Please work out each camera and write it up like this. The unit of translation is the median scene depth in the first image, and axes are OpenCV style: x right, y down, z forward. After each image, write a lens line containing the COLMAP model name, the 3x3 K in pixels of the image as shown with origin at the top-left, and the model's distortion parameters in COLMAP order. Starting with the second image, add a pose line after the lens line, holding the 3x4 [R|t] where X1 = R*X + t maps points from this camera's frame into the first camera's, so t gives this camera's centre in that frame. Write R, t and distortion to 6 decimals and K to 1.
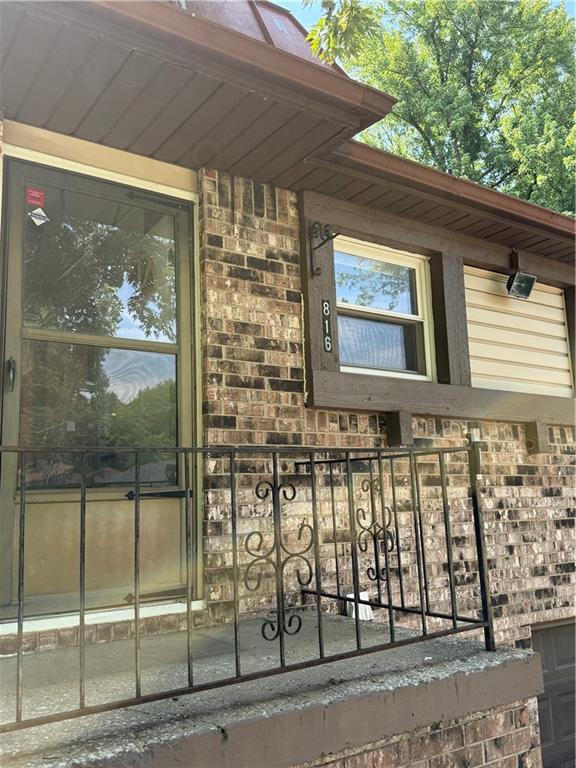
lens RADIAL K [[689.3, 0, 286.0], [0, 689.3, 387.8], [0, 0, 1]] dist [0.078170, -0.015144]
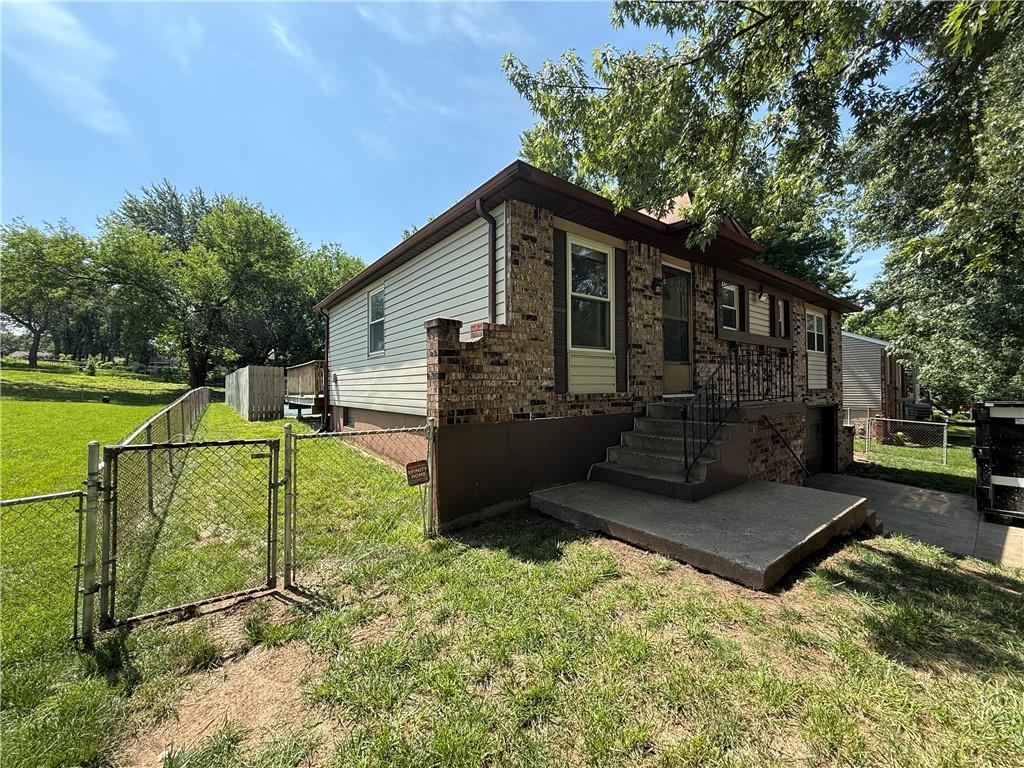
lens RADIAL K [[407.8, 0, 511.5], [0, 407.8, 380.1], [0, 0, 1]] dist [0.000789, 0.000407]
pose [[0.997899, 0.029423, 0.057721, -0.981971], [-0.038229, 0.986709, 0.157938, -0.045107], [-0.052307, -0.159813, 0.985761, -0.818340]]
